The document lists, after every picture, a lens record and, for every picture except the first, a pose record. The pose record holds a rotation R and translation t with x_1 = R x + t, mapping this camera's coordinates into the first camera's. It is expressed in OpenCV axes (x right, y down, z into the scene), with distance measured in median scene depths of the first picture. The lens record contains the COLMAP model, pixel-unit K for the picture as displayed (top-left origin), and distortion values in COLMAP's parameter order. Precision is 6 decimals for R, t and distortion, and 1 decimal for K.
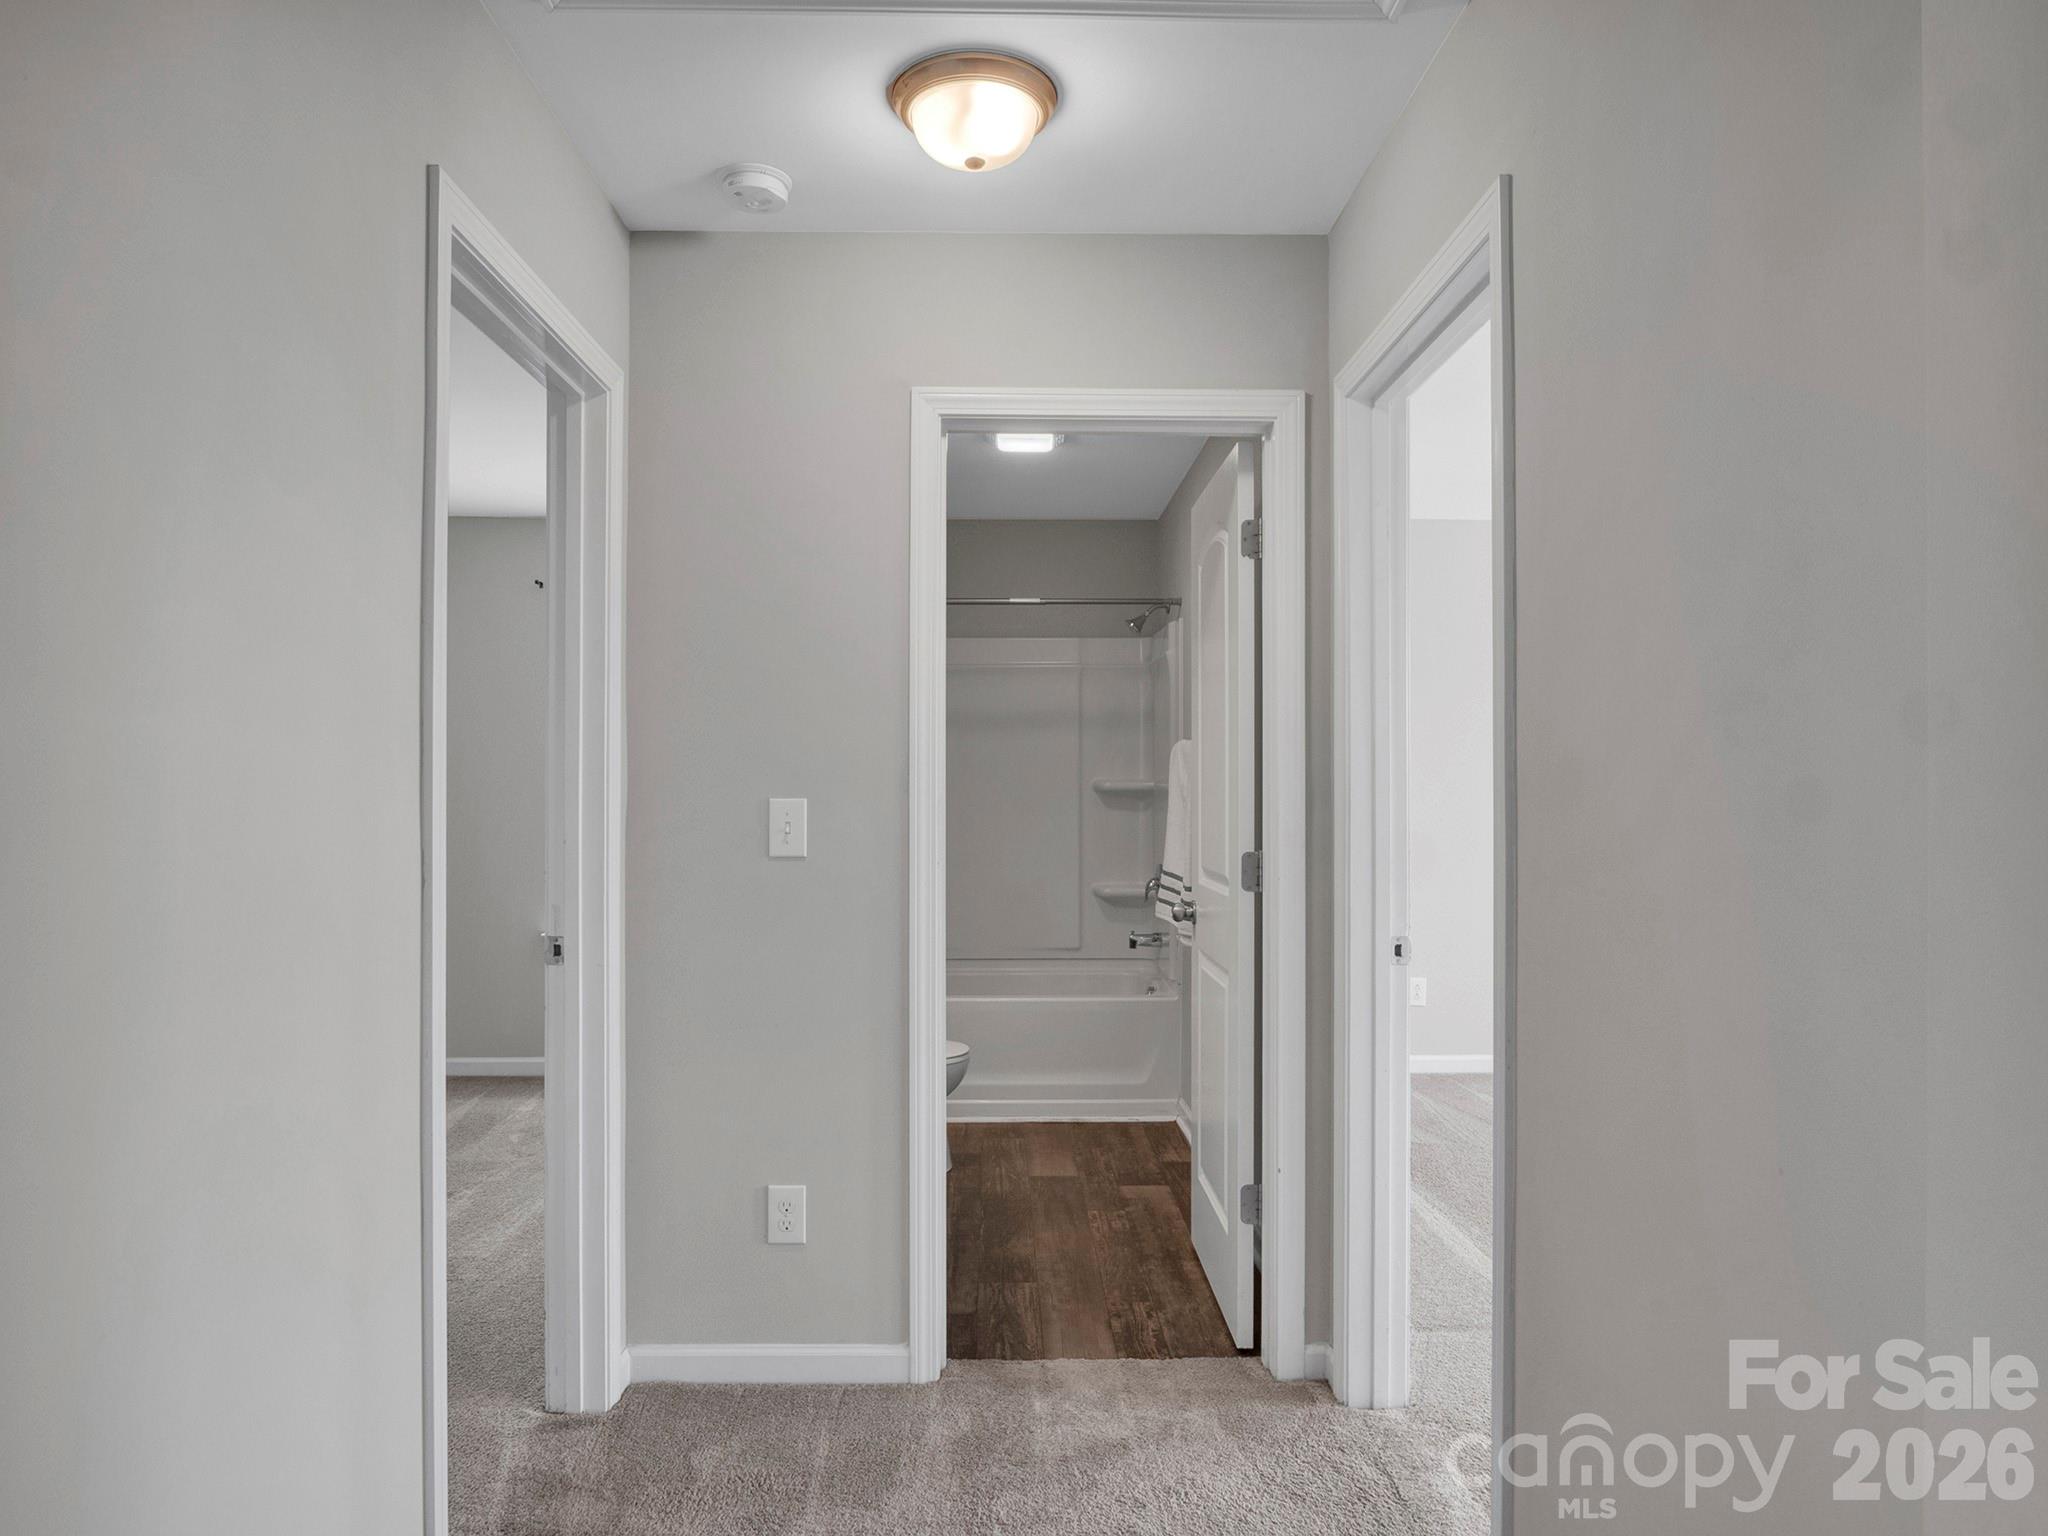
lens RADIAL K [[1293.7, 0, 1026.7], [0, 1293.7, 772.0], [0, 0, 1]] dist [-0.019331, 0.005040]
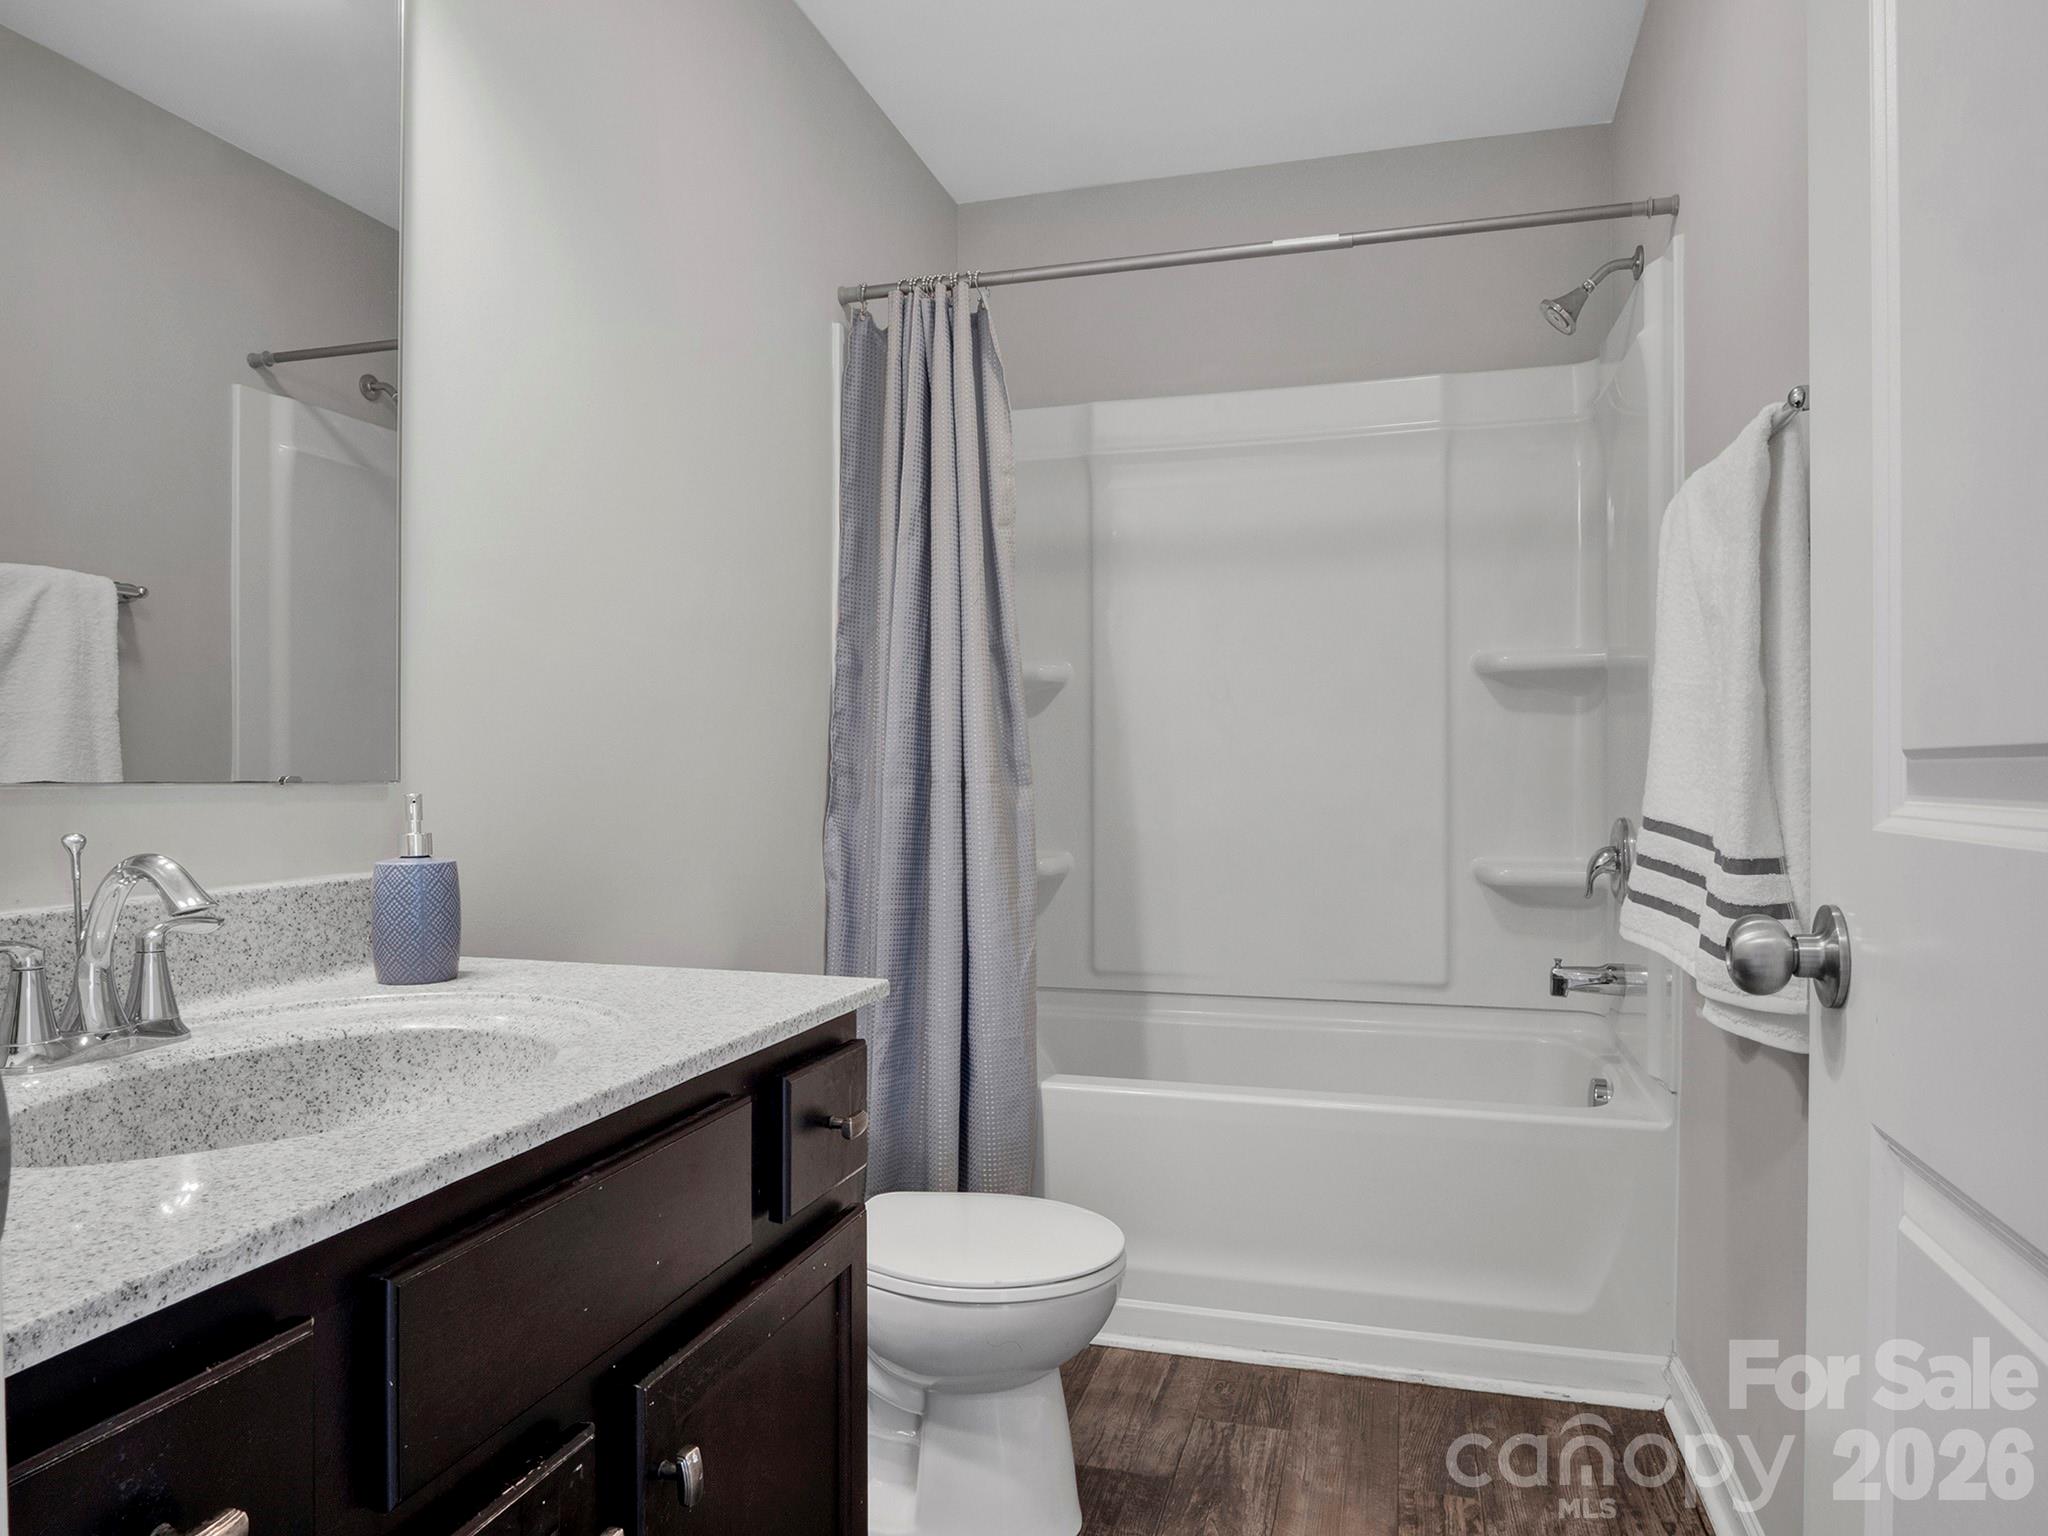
lens RADIAL K [[1293.7, 0, 1016.5], [0, 1293.7, 766.9], [0, 0, 1]] dist [-0.019331, 0.005040]
pose [[0.950031, 0.001407, -0.312153, 0.040428], [0.001482, 0.999958, 0.009018, 0.047693], [0.312153, -0.009030, 0.949989, 0.486293]]
